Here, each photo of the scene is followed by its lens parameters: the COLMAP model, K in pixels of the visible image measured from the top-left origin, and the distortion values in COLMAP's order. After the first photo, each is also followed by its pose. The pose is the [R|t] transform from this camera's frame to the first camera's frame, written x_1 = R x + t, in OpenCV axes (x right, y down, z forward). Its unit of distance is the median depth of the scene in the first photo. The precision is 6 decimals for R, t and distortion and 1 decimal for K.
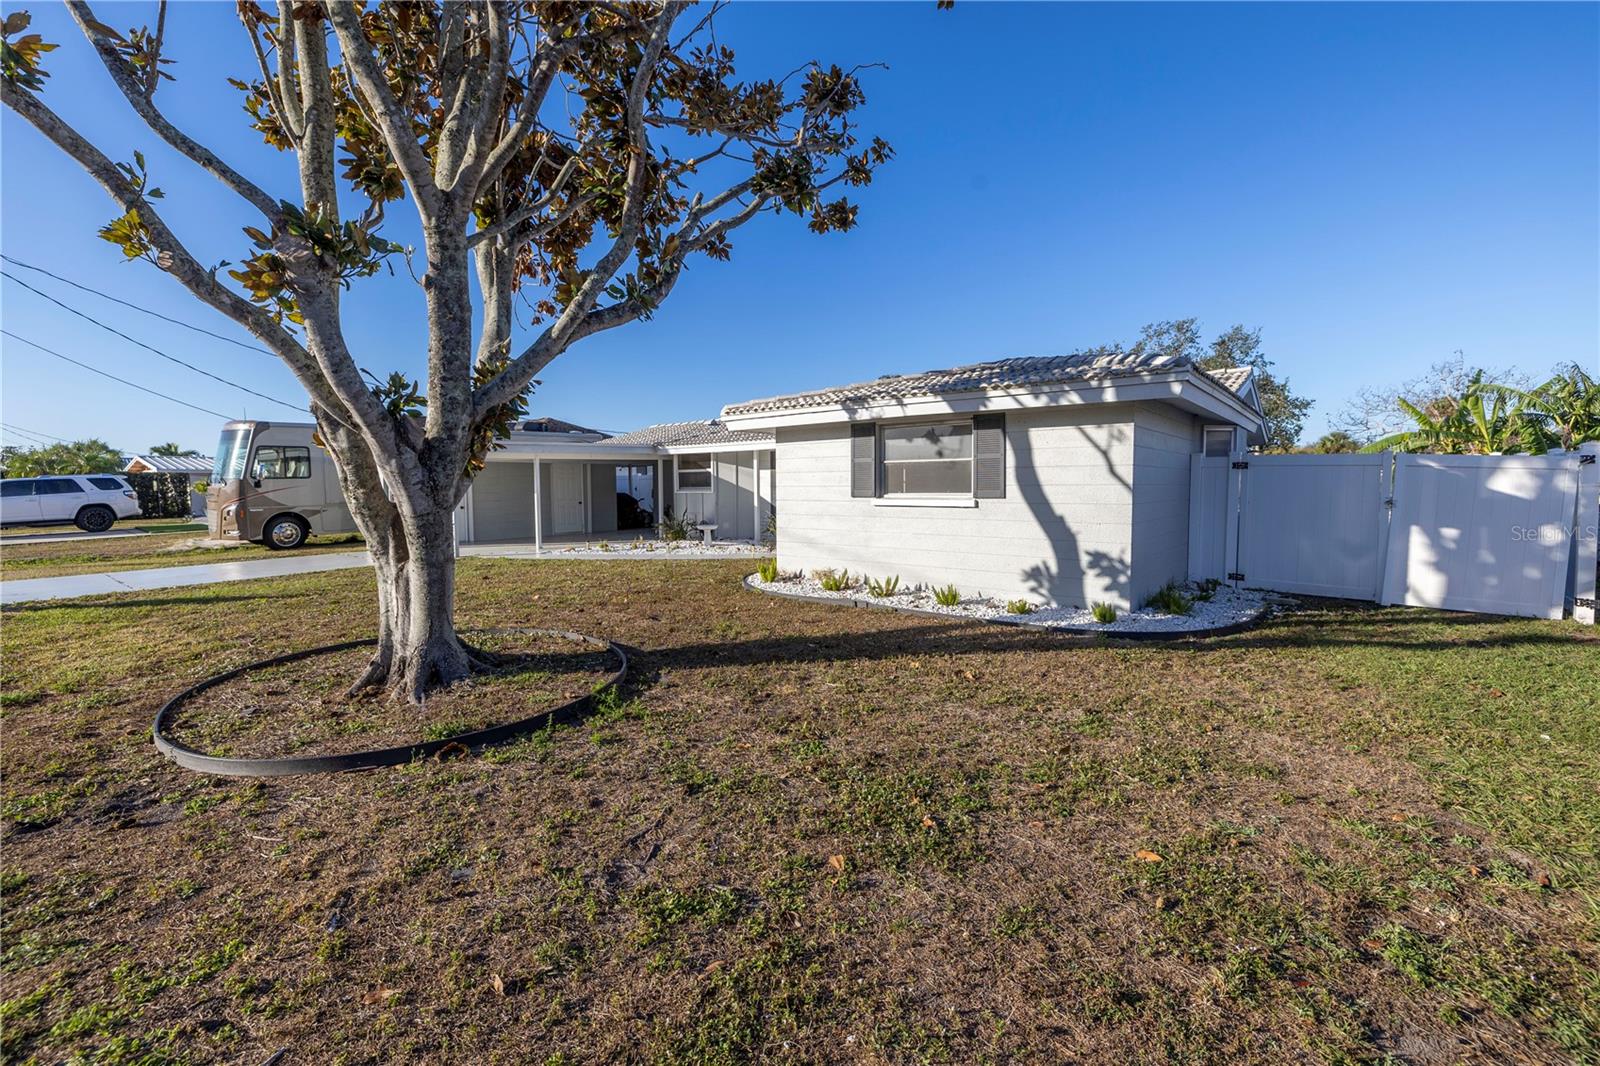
lens RADIAL K [[676.3, 0, 800.9], [0, 676.3, 528.6], [0, 0, 1]] dist [-0.000373, -0.000214]
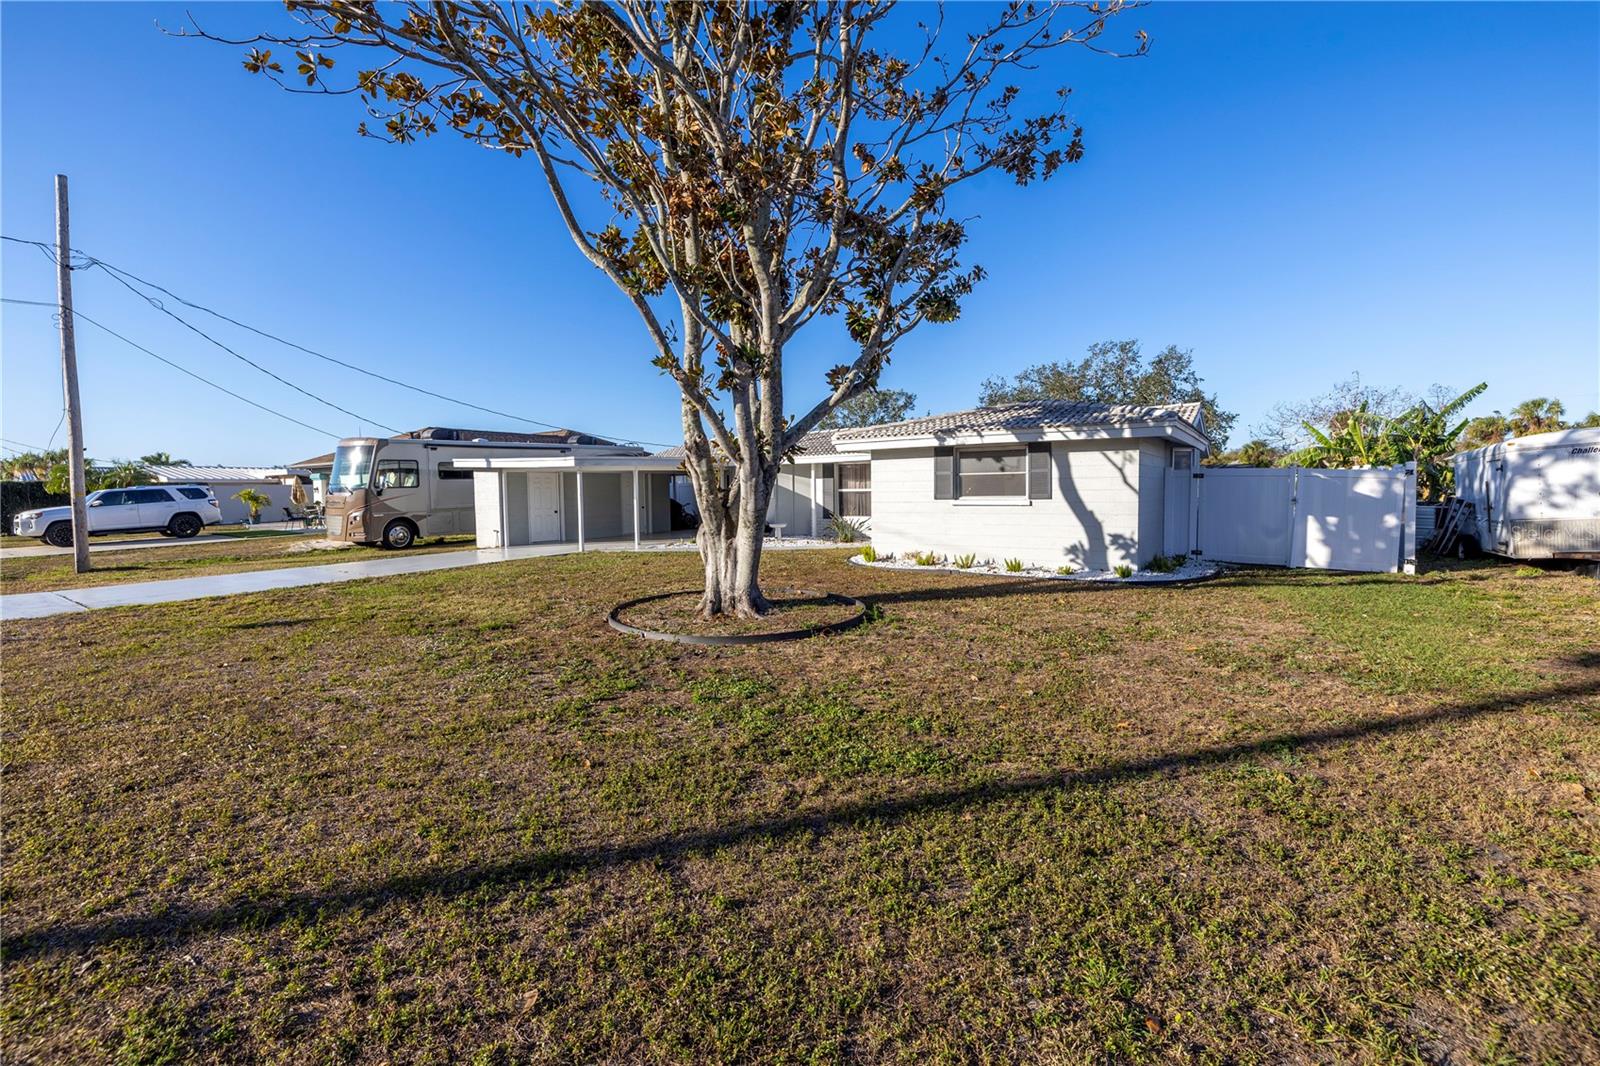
lens RADIAL K [[676.3, 0, 805.1], [0, 676.3, 529.8], [0, 0, 1]] dist [-0.000373, -0.000214]
pose [[0.996718, -0.010272, 0.080301, -0.328318], [0.010817, 0.999921, -0.006356, 0.023717], [-0.080229, 0.007204, 0.996750, -0.401462]]
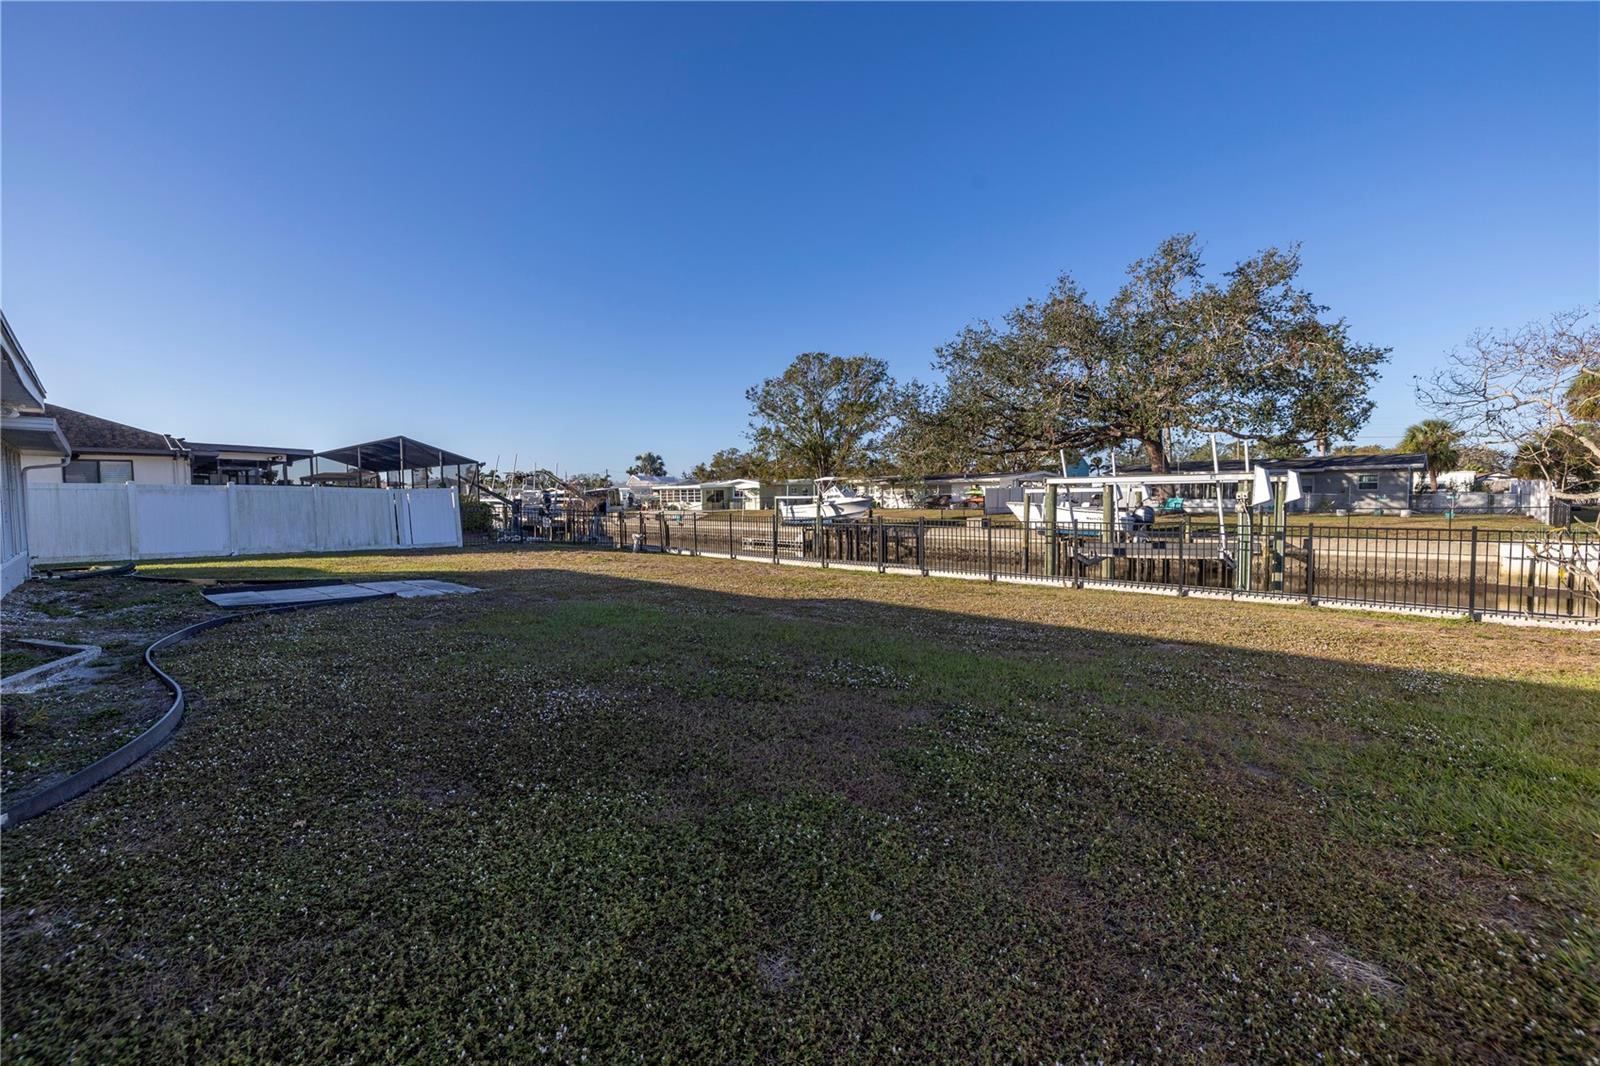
lens RADIAL K [[676.3, 0, 794.3], [0, 676.3, 532.6], [0, 0, 1]] dist [-0.000373, -0.000214]
pose [[0.996193, 0.003711, -0.087093, 1.538042], [-0.004563, 0.999944, -0.009584, -0.111689], [0.087052, 0.009945, 0.996154, 1.932168]]
